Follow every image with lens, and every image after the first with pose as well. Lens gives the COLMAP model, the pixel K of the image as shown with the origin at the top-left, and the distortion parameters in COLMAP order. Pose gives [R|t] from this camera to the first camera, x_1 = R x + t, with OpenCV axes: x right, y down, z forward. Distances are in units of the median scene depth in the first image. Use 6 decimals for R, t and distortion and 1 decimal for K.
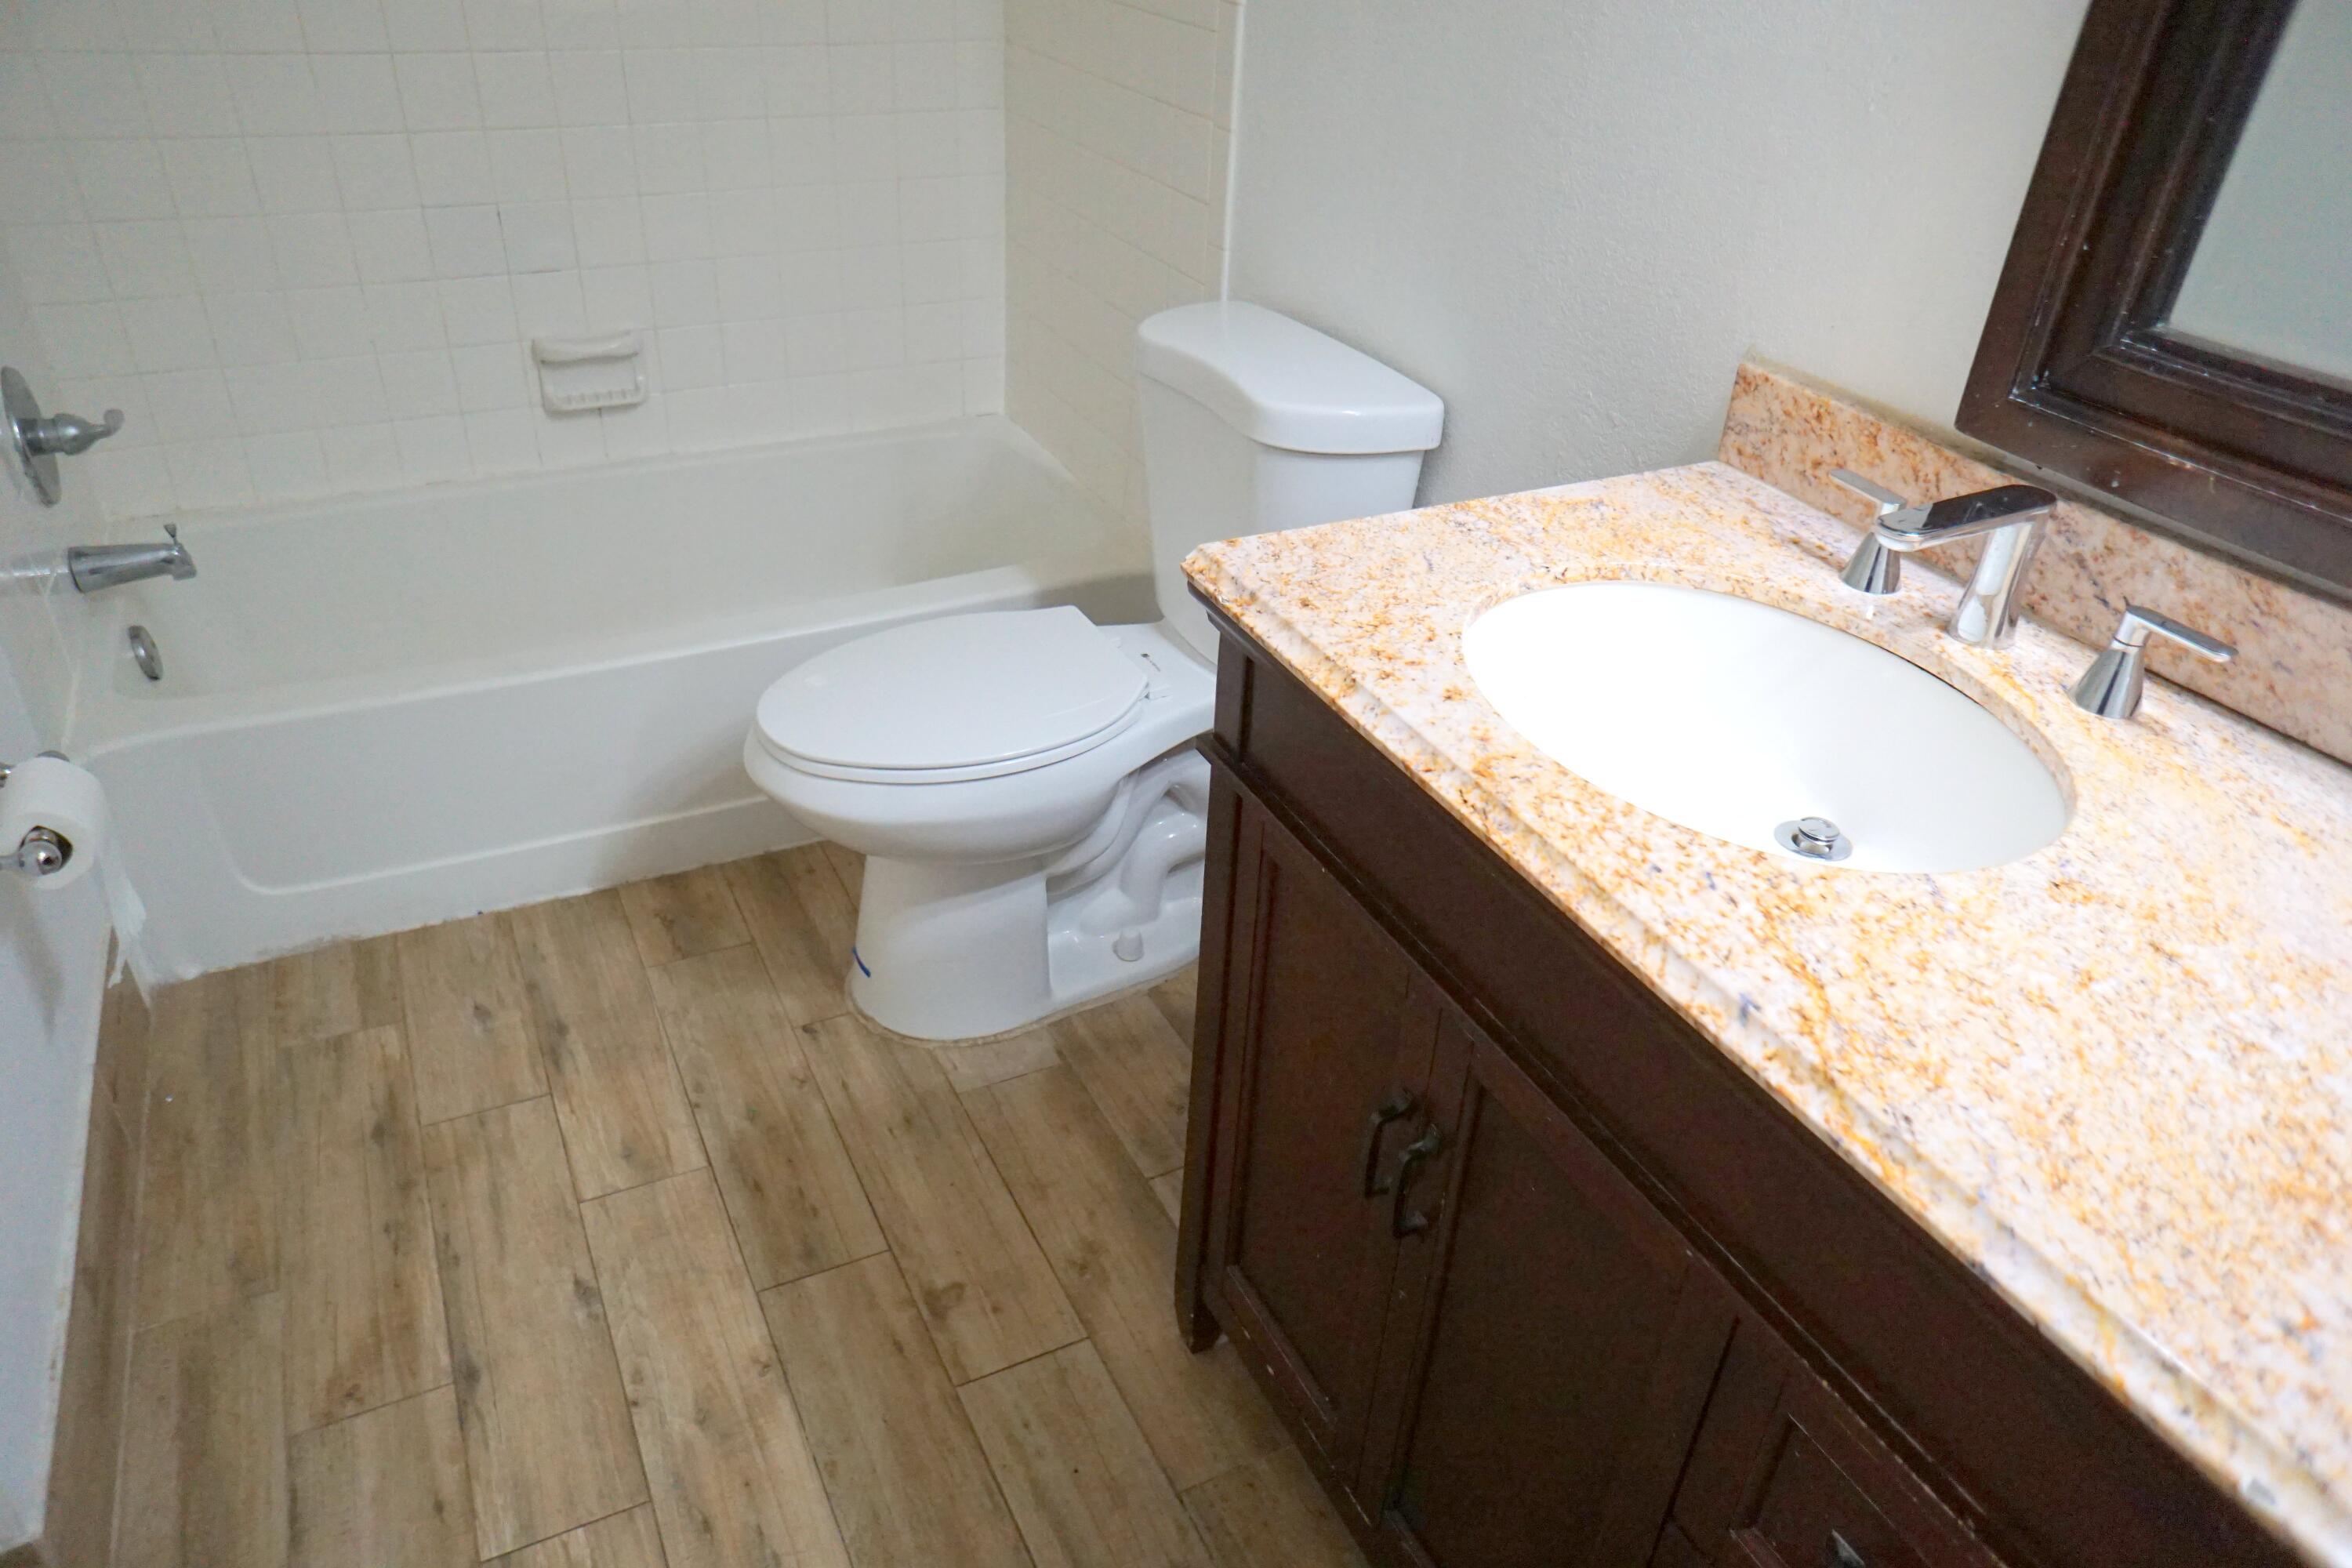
lens RADIAL K [[1605.0, 0, 1160.7], [0, 1605.0, 789.6], [0, 0, 1]] dist [-0.054775, 0.077270]
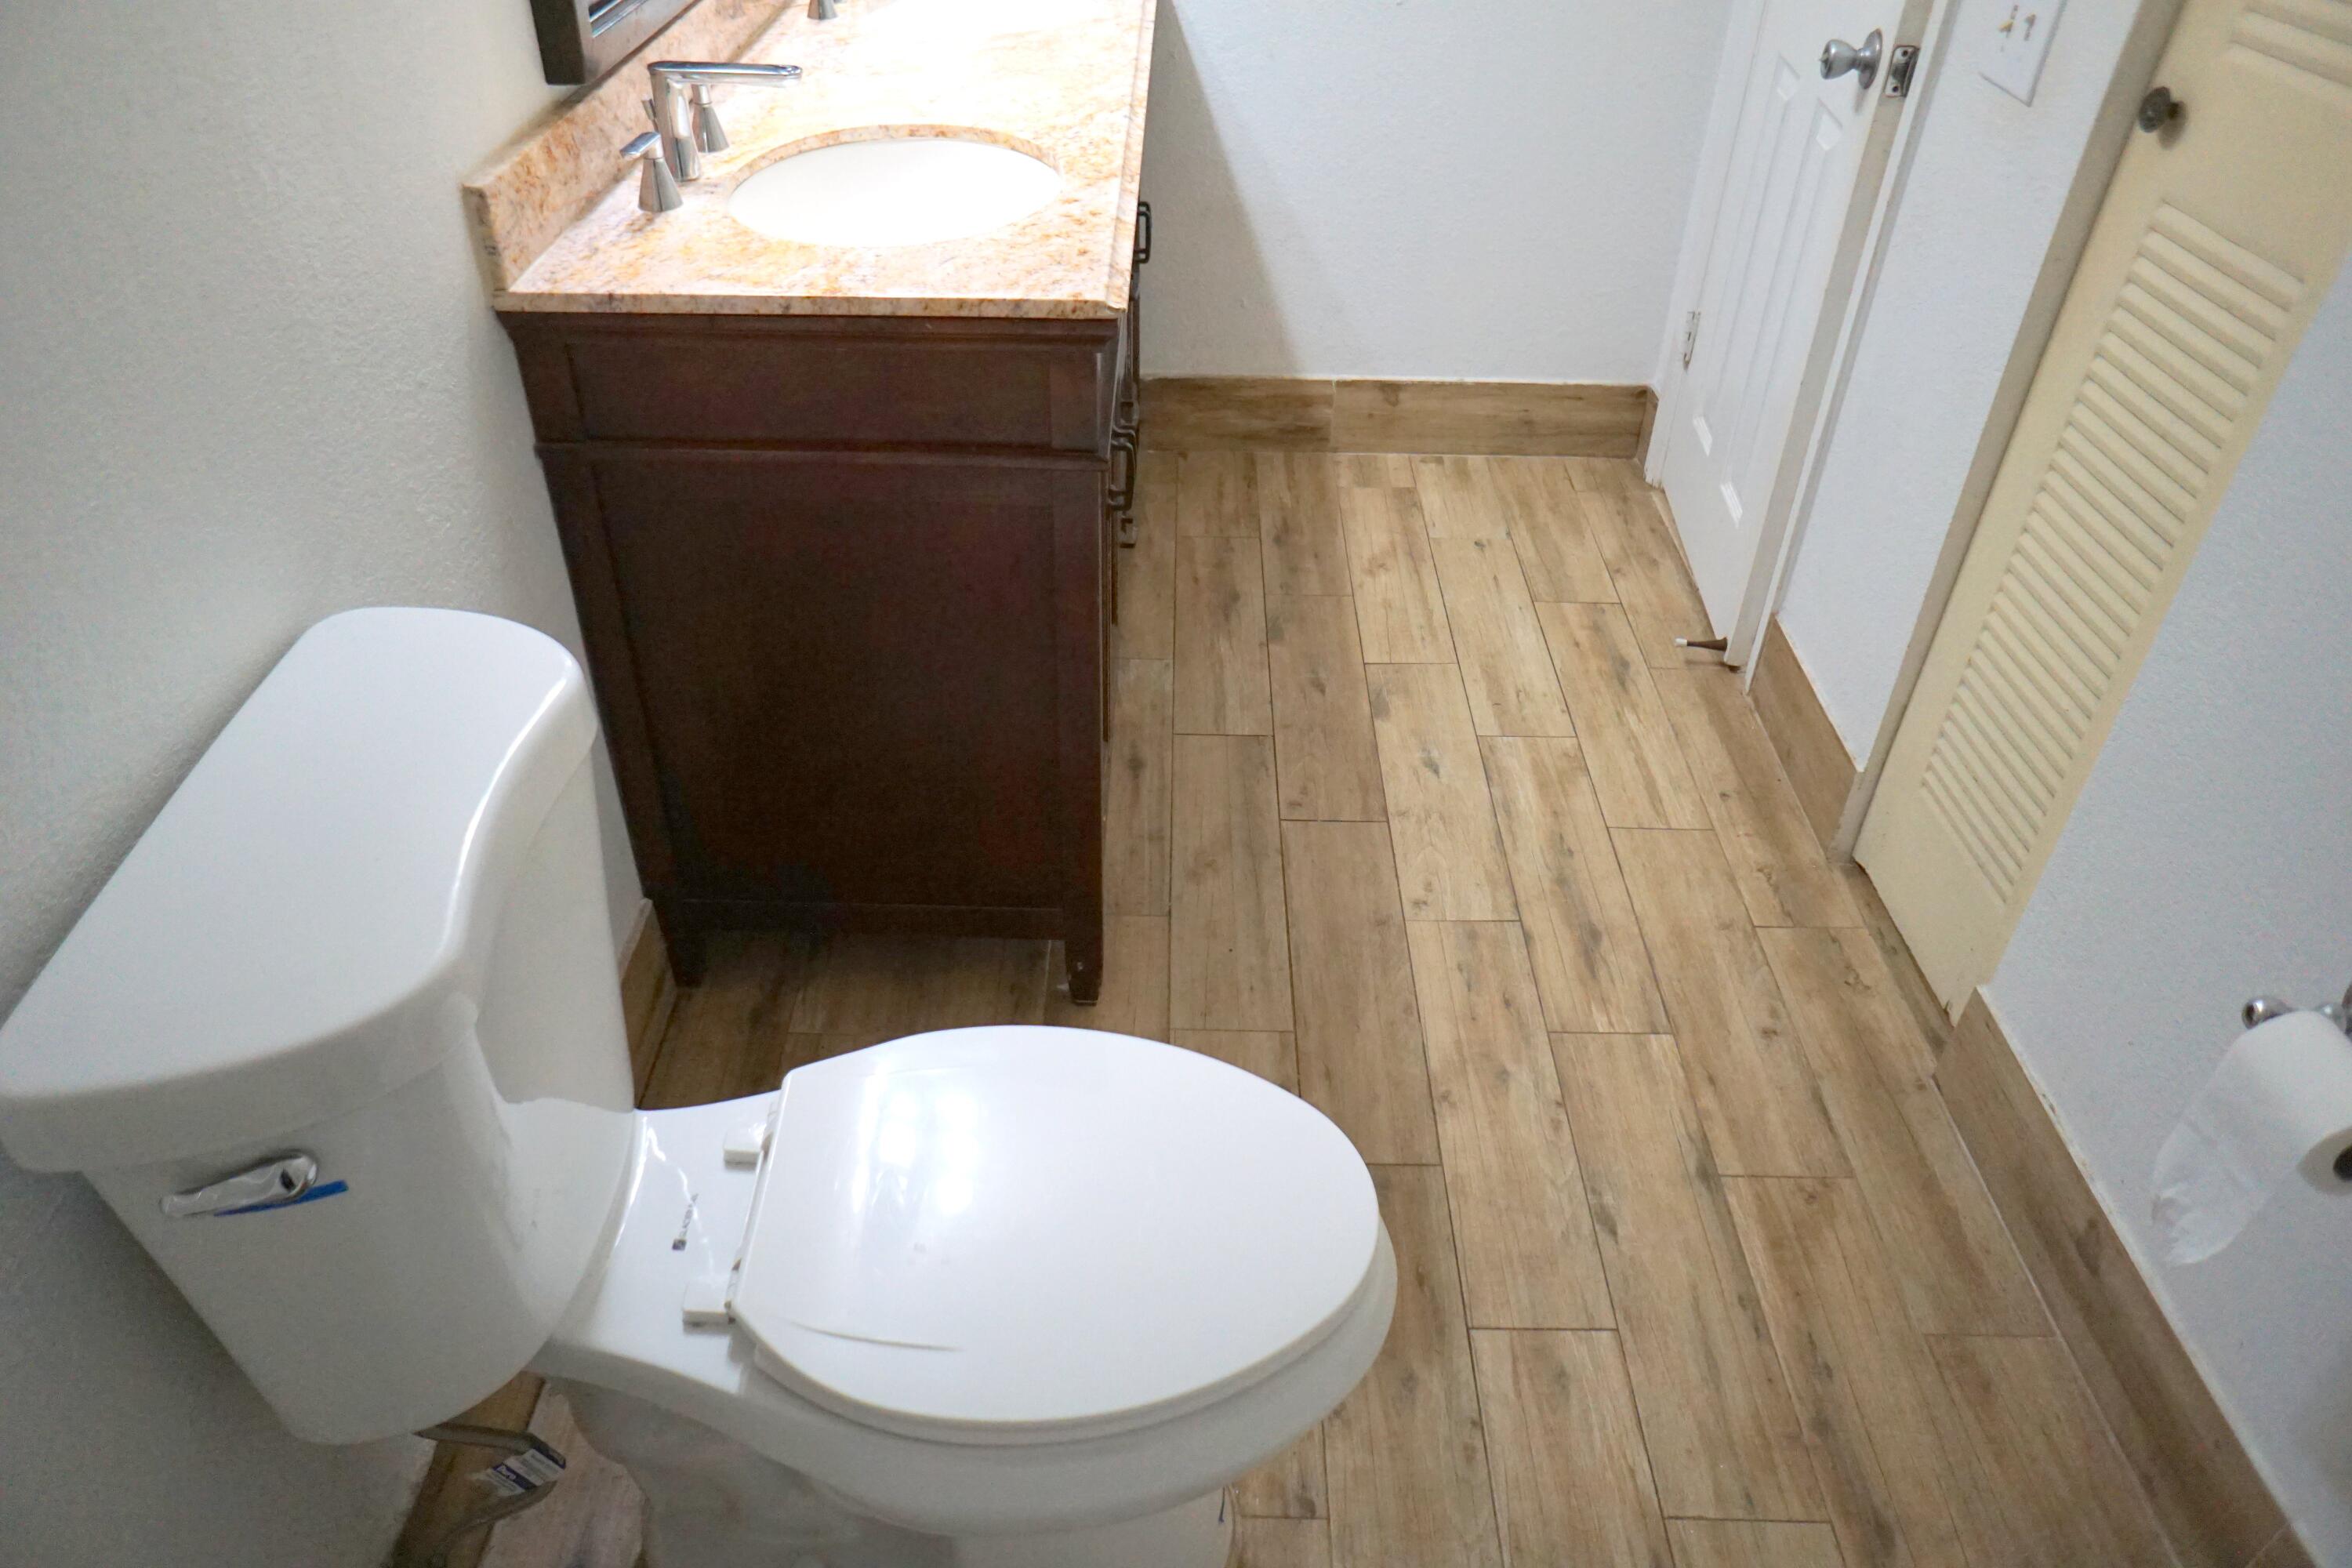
lens RADIAL K [[1605.0, 0, 1151.5], [0, 1605.0, 782.2], [0, 0, 1]] dist [-0.054775, 0.077270]
pose [[-0.886879, -0.316385, 0.336671, -0.463180], [0.207045, 0.379268, 0.901825, -0.968308], [-0.413012, 0.869515, -0.270859, 1.483064]]
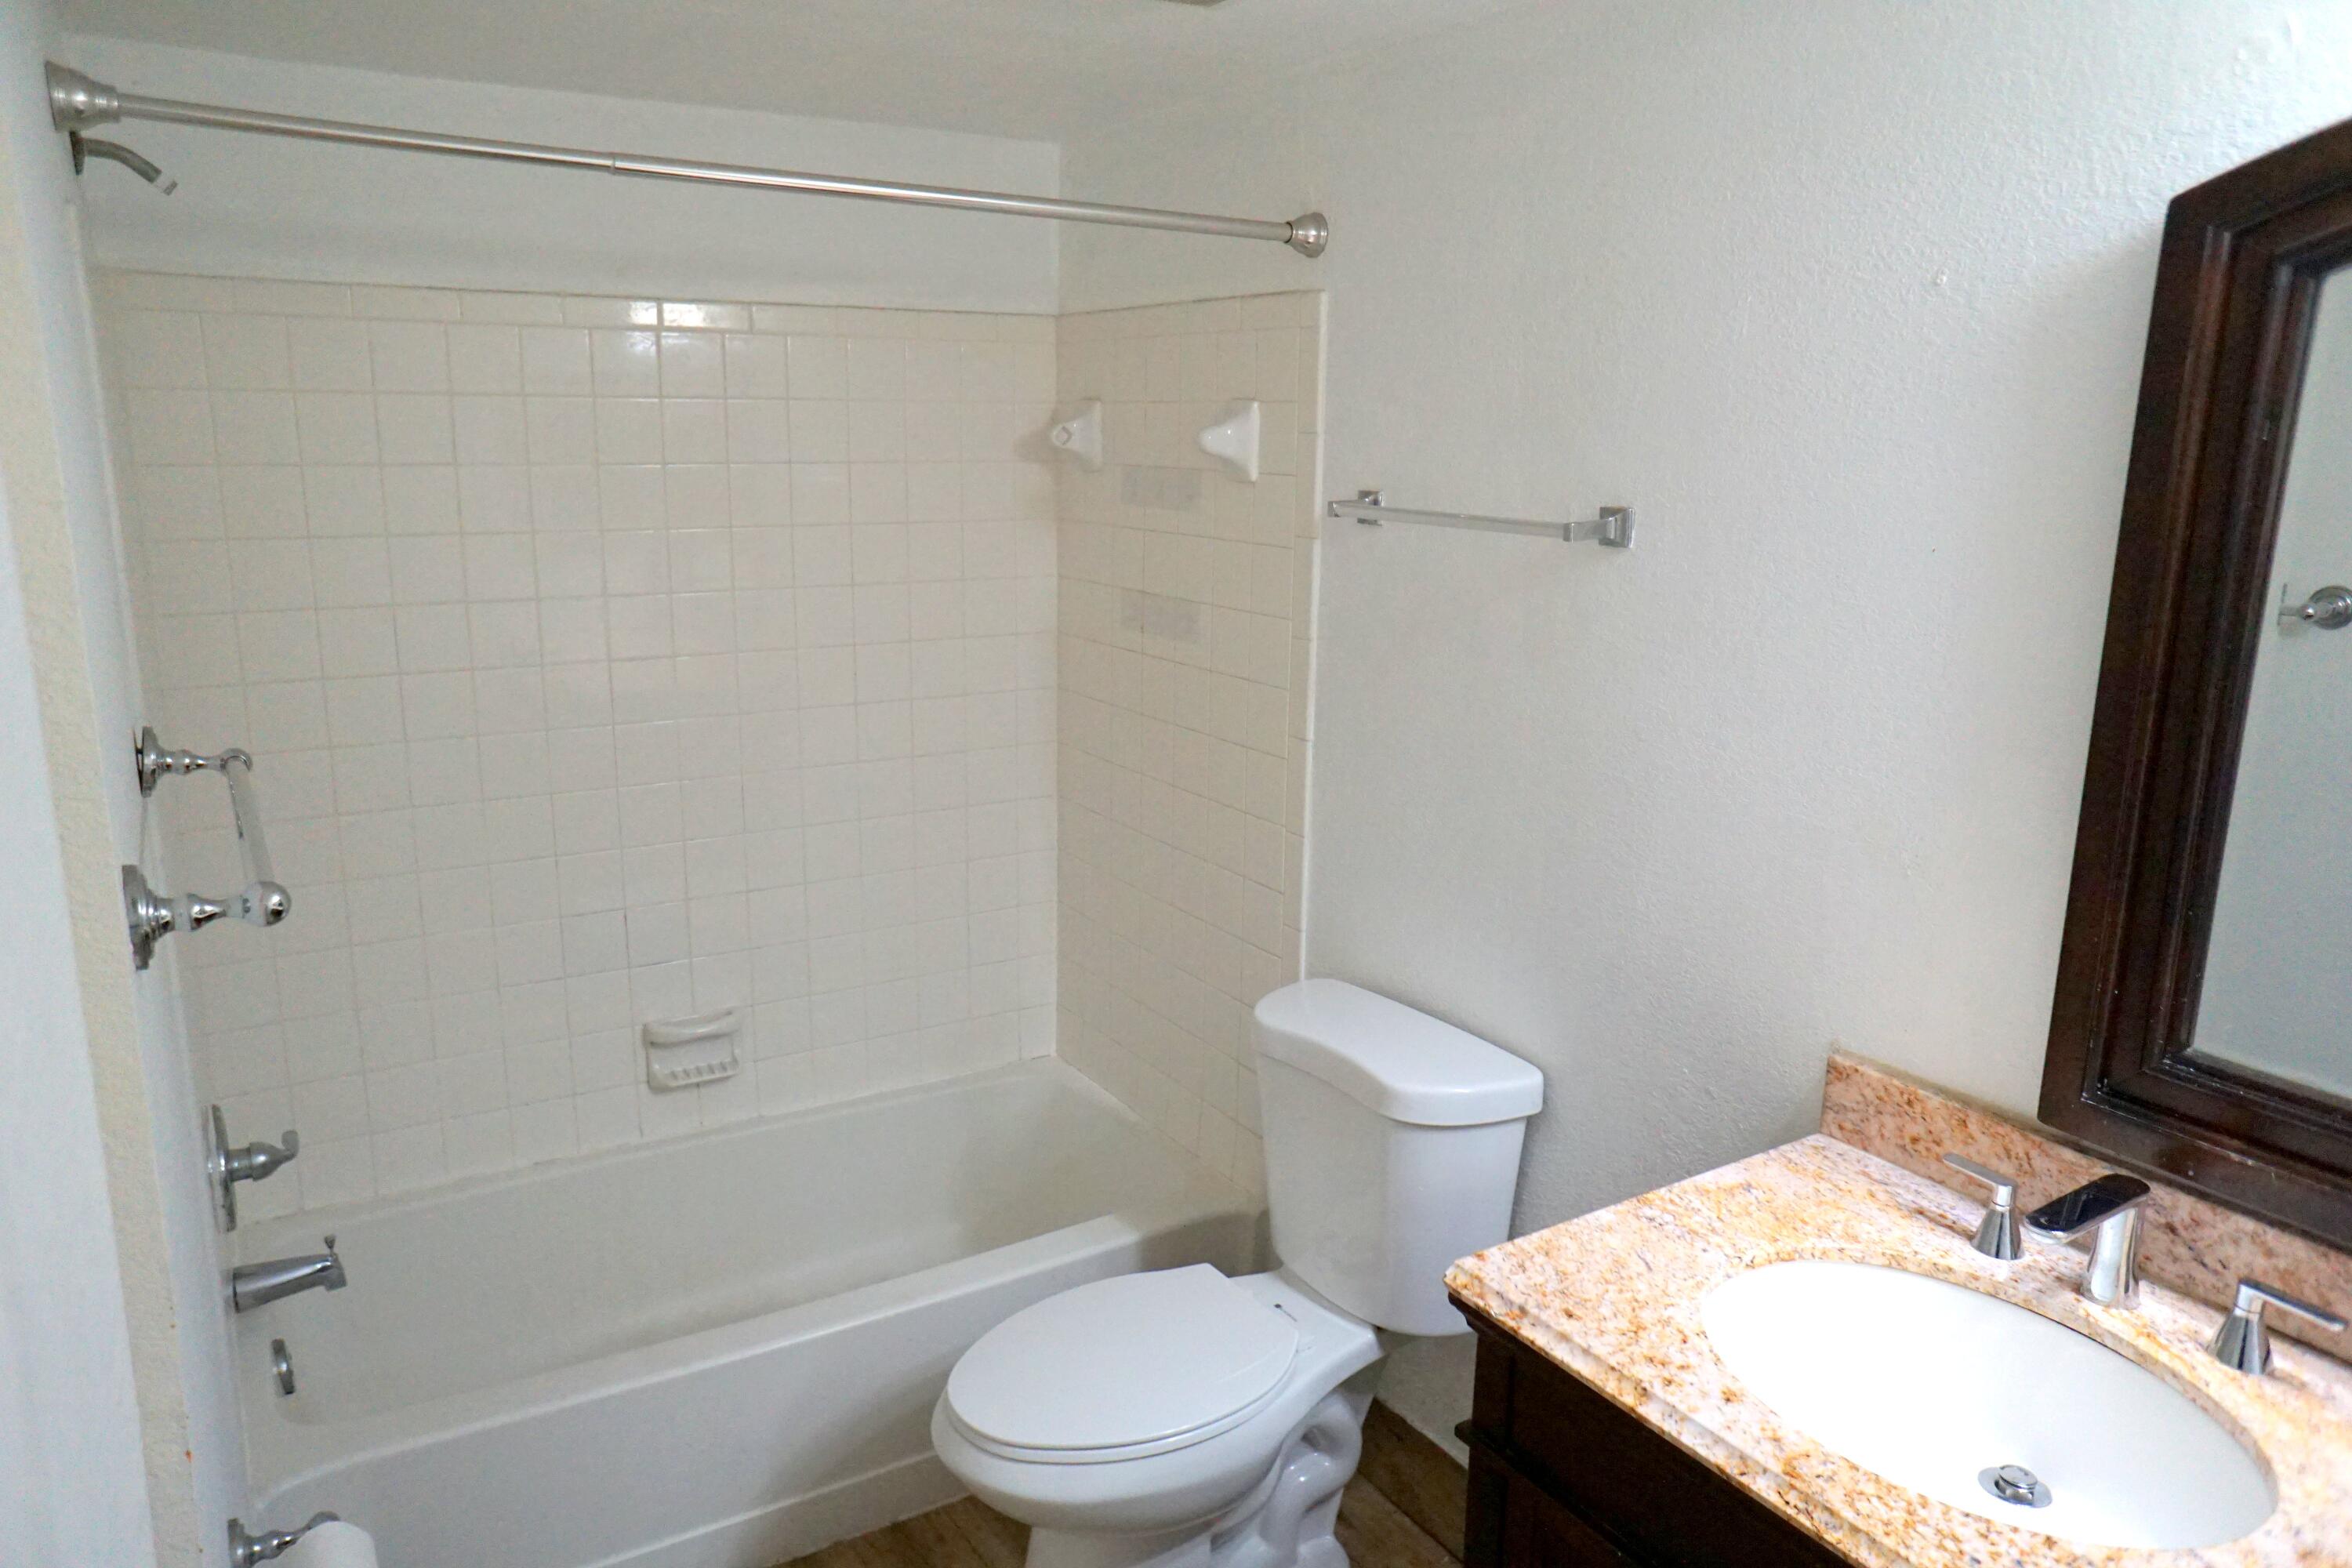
lens RADIAL K [[1605.0, 0, 1159.9], [0, 1605.0, 784.6], [0, 0, 1]] dist [-0.054775, 0.077270]
pose [[0.995095, -0.049599, 0.085589, -0.259590], [0.075200, 0.941419, -0.328748, -0.104465], [-0.064269, 0.333572, 0.940531, -0.206925]]
